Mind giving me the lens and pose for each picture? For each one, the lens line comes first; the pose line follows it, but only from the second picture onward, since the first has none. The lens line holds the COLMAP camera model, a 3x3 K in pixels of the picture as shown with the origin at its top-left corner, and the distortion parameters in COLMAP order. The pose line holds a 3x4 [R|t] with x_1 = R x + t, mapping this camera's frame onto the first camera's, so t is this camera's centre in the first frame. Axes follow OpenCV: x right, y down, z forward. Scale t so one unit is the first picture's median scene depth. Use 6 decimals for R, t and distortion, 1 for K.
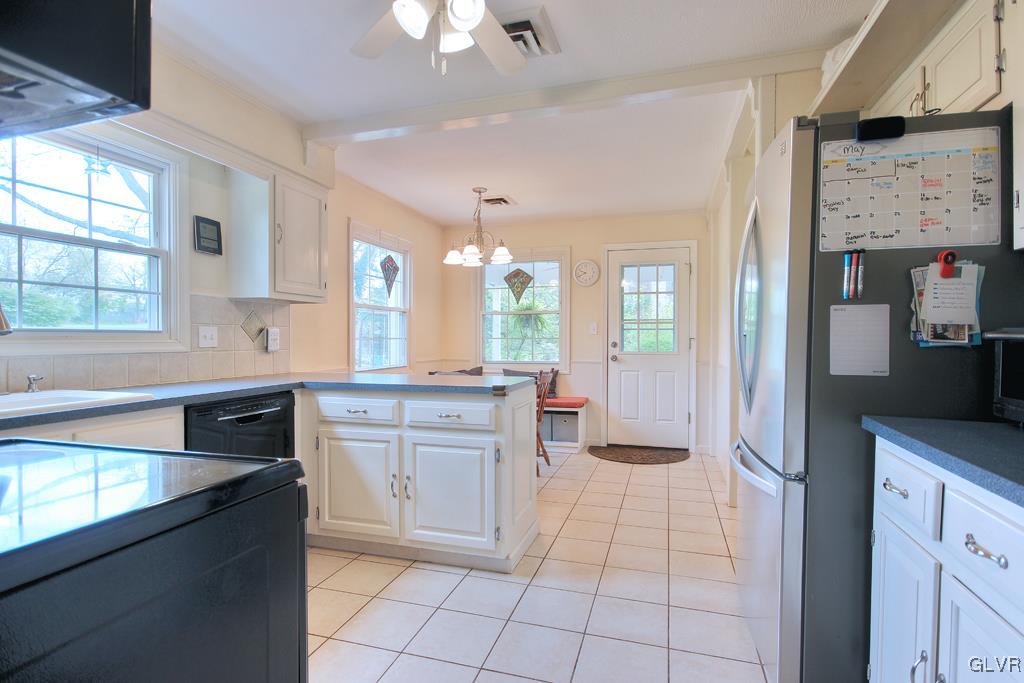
lens RADIAL K [[497.5, 0, 513.4], [0, 497.5, 344.4], [0, 0, 1]] dist [-0.004165, -0.000474]
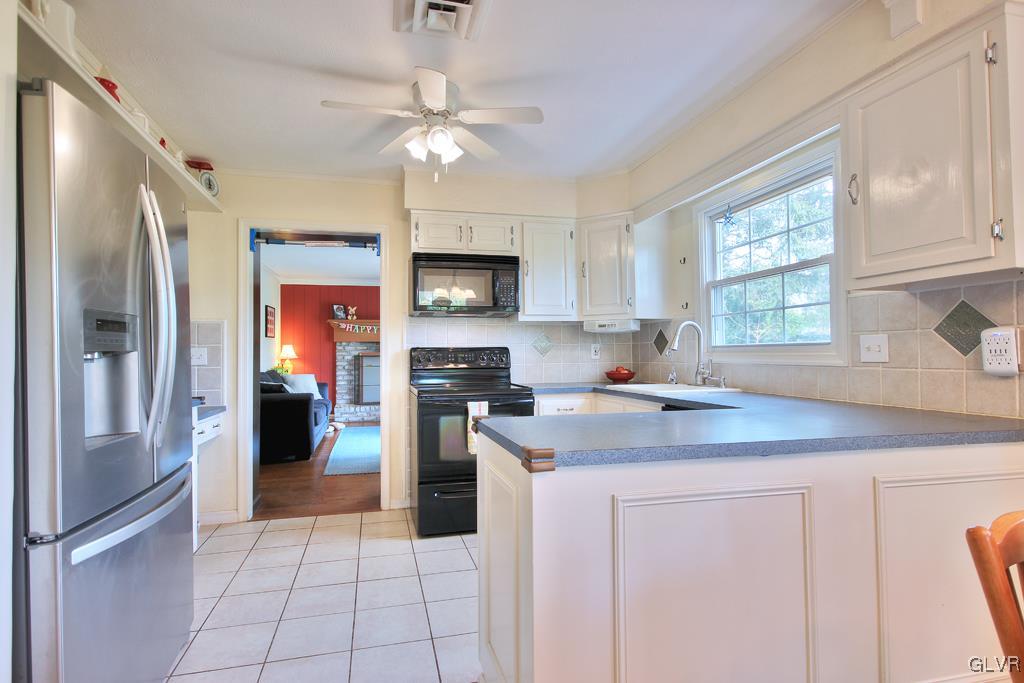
lens RADIAL K [[497.5, 0, 504.1], [0, 497.5, 344.0], [0, 0, 1]] dist [-0.004165, -0.000474]
pose [[-0.850383, -0.008610, -0.526094, 0.269014], [-0.002975, 0.999929, -0.011556, -0.011310], [0.526156, -0.008262, -0.850348, 1.364493]]
